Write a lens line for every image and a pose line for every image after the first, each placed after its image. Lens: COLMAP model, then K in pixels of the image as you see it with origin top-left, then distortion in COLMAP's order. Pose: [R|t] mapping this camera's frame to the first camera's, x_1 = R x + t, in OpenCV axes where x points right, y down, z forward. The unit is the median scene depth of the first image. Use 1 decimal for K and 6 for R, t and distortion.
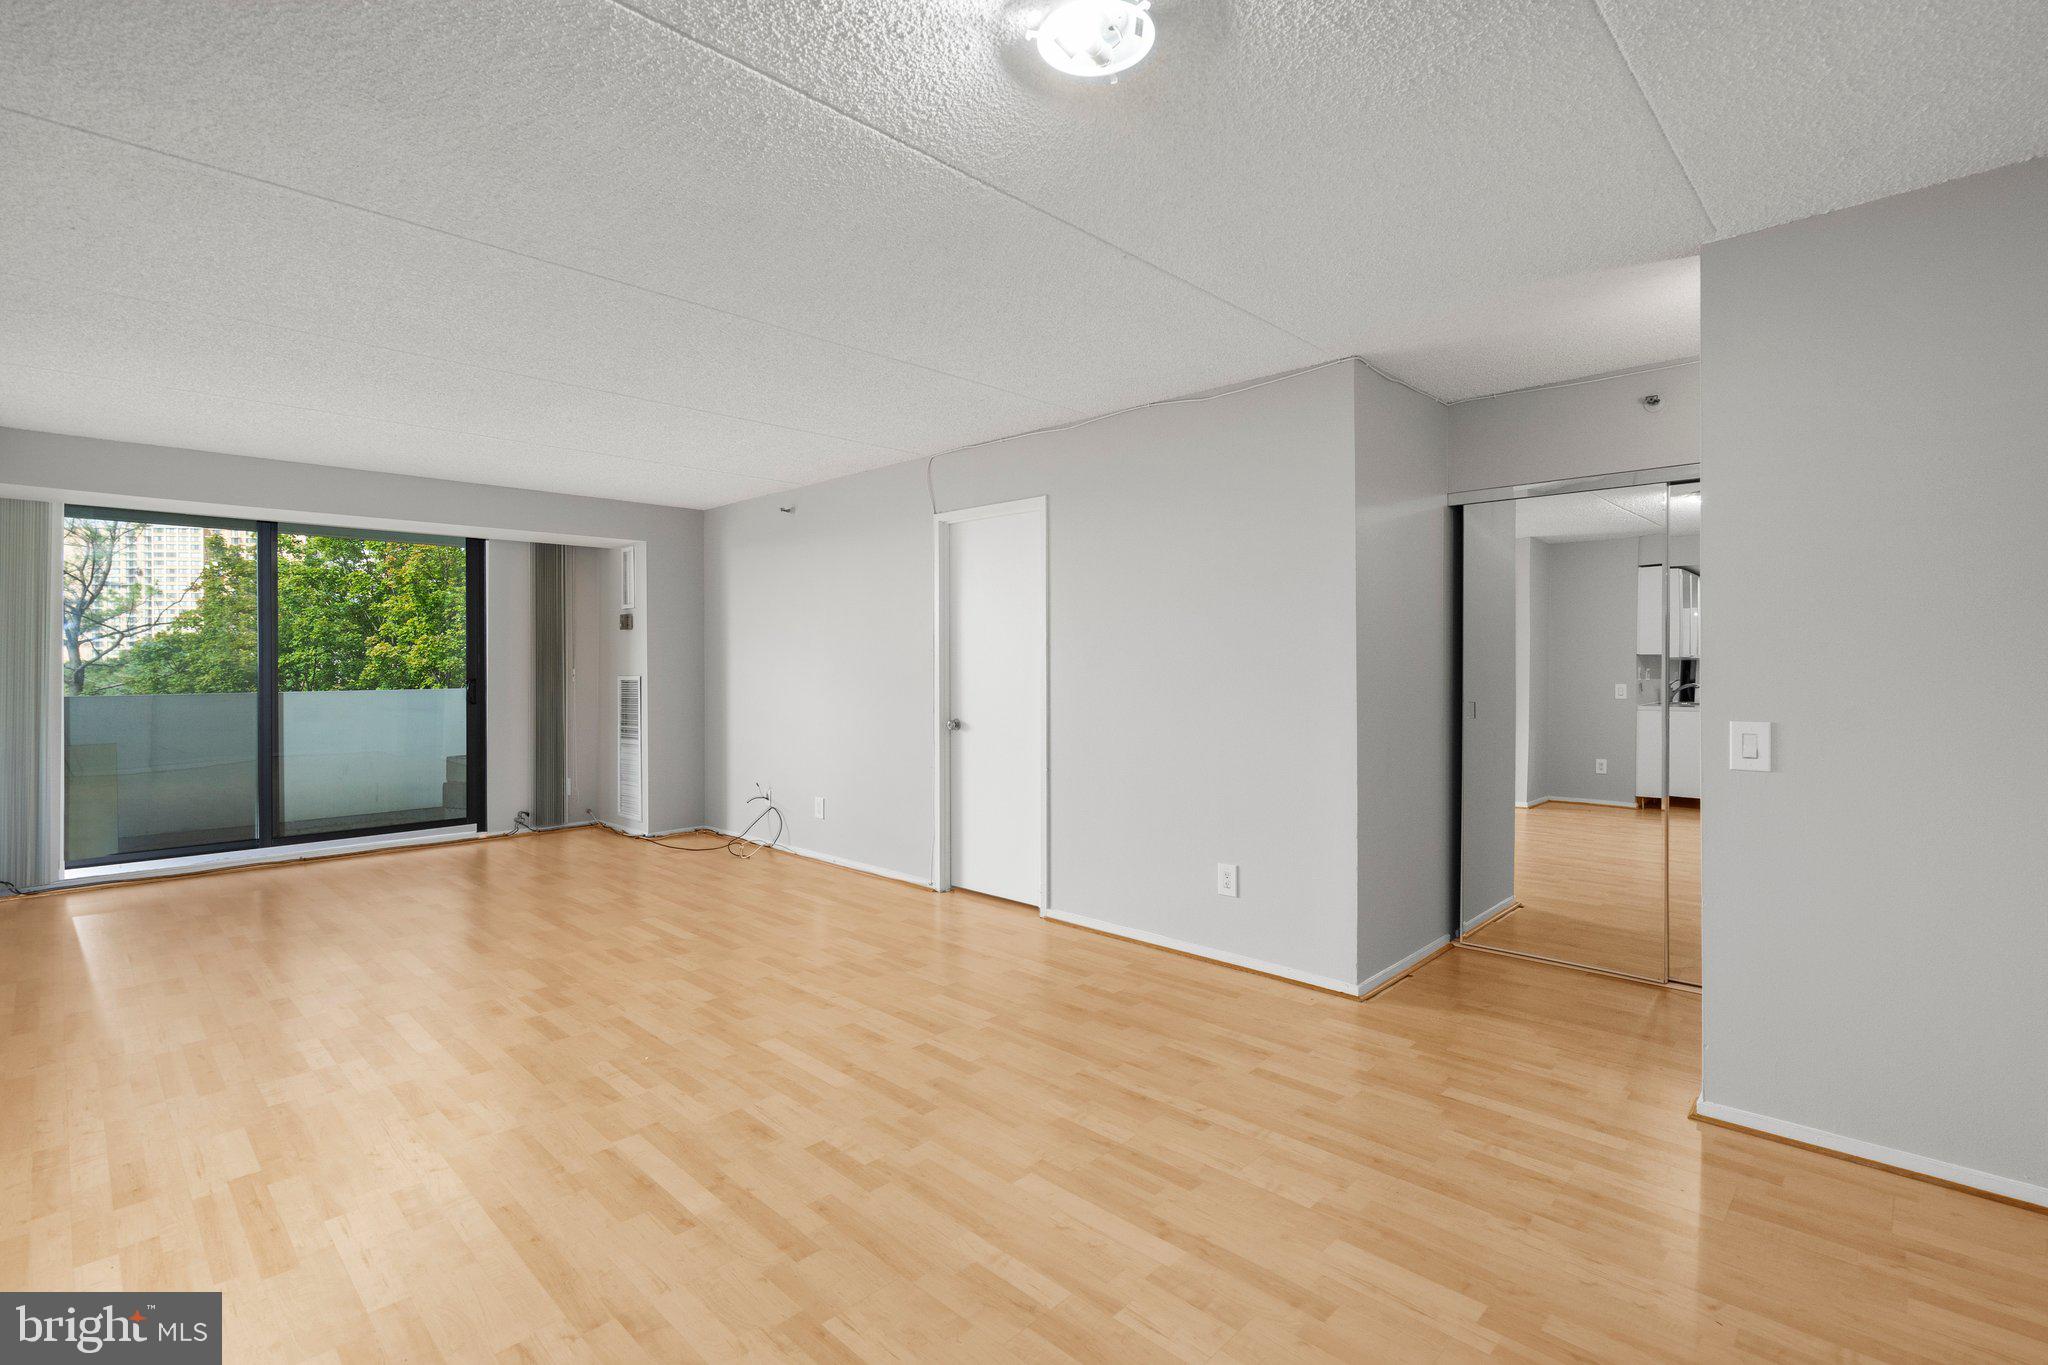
lens RADIAL K [[935.4, 0, 1041.0], [0, 935.4, 662.0], [0, 0, 1]] dist [-0.008260, 0.004449]
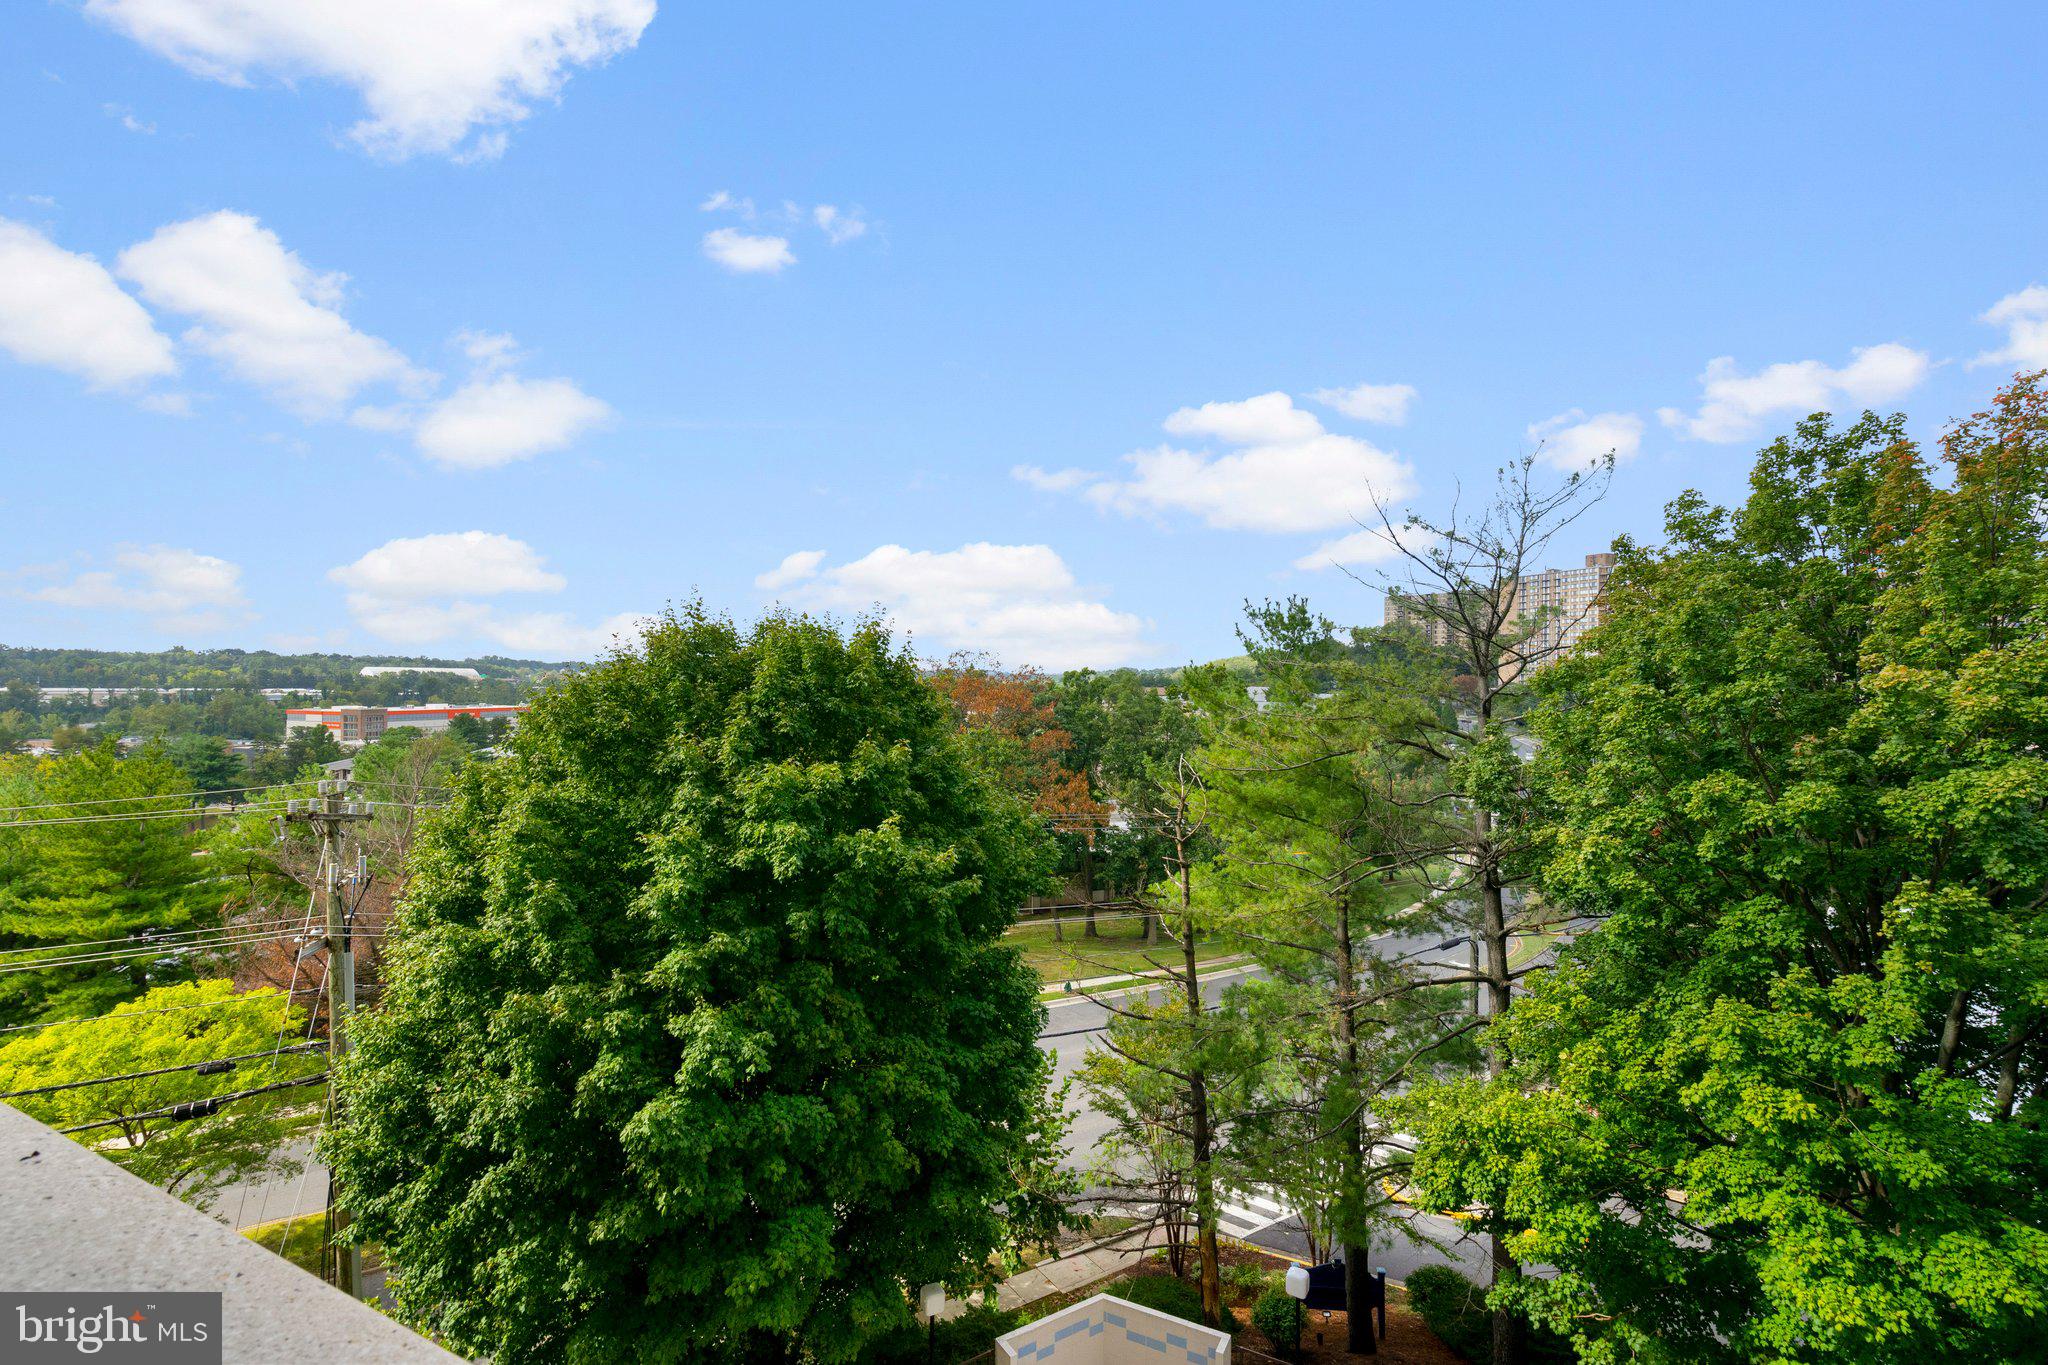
lens RADIAL K [[918.2, 0, 1049.0], [0, 918.2, 682.4], [0, 0, 1]] dist [0.009333, -0.001742]
pose [[0.300023, 0.005795, -0.953914, -2.019515], [-0.013750, 0.999904, 0.001749, -0.026986], [0.953833, 0.012592, 0.300074, 2.143928]]
